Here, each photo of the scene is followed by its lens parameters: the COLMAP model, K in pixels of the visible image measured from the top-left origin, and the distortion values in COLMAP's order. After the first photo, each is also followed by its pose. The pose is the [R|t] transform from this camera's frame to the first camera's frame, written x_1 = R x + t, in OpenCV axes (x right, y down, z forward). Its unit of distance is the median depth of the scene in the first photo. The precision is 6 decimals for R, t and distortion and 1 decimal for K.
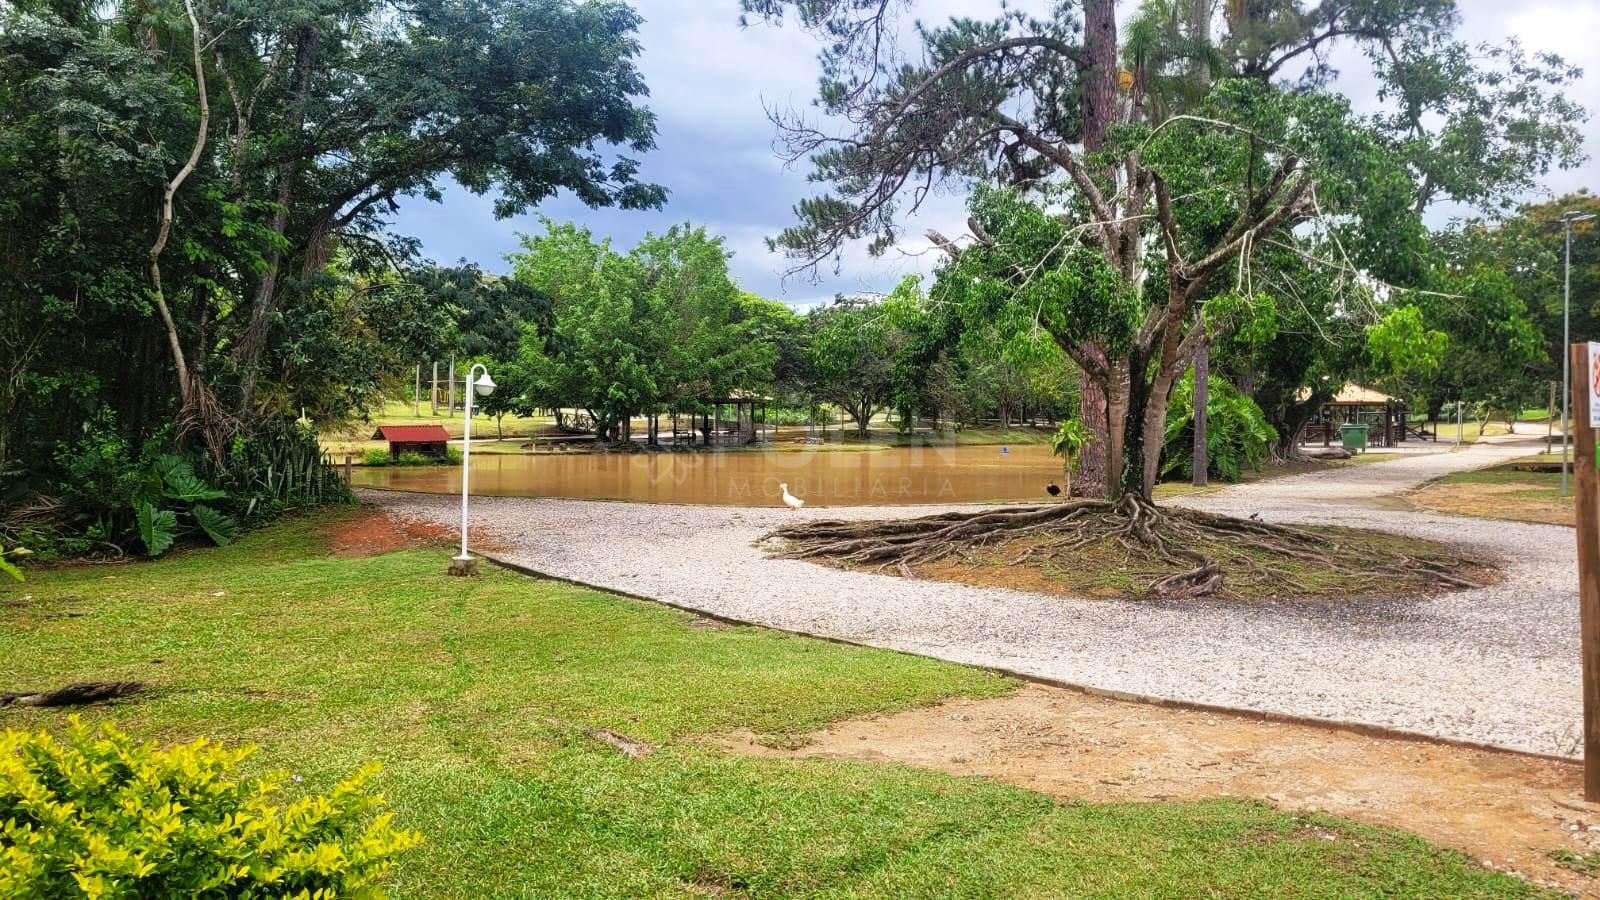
lens RADIAL K [[1177.2, 0, 800.0], [0, 1177.2, 450.0], [0, 0, 1]] dist [0.010848, 0.000909]
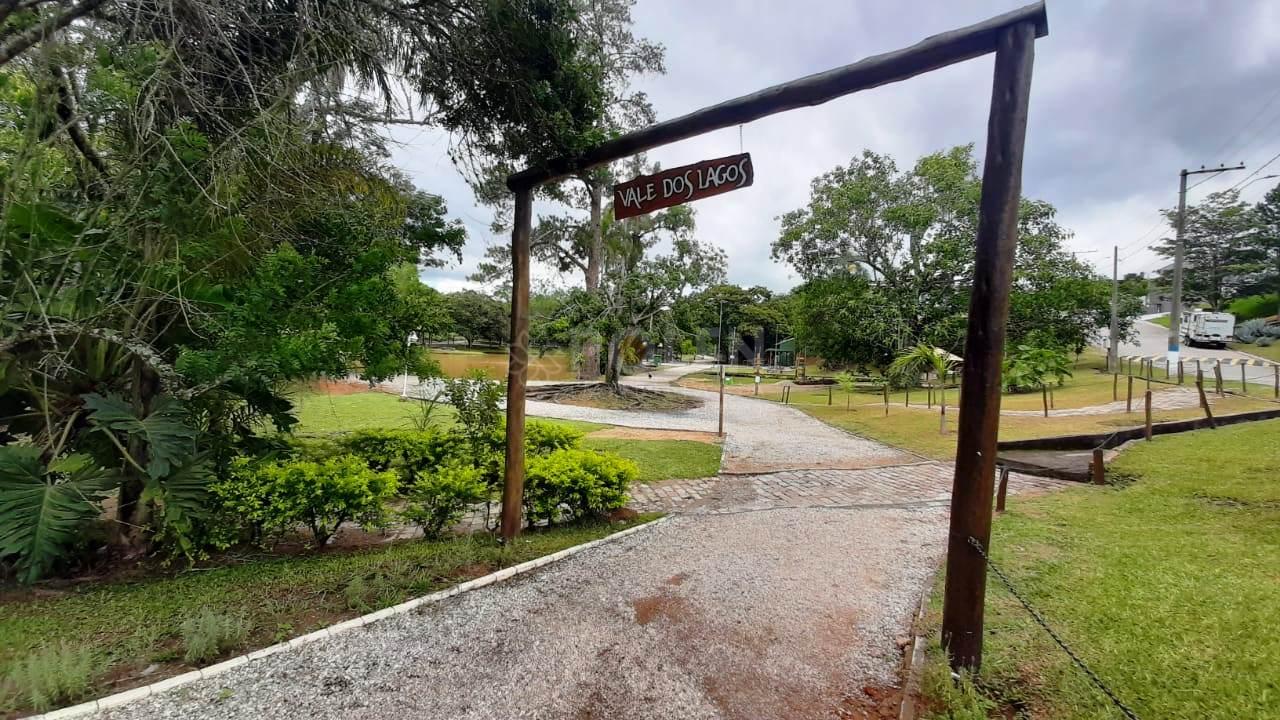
lens RADIAL K [[512.1, 0, 640.0], [0, 512.1, 360.0], [0, 0, 1]] dist [0.015608, 0.000148]
pose [[0.909593, 0.045576, 0.412992, -0.139058], [-0.051263, 0.998682, 0.002695, -0.016229], [-0.412325, -0.023622, 0.910731, -0.207802]]
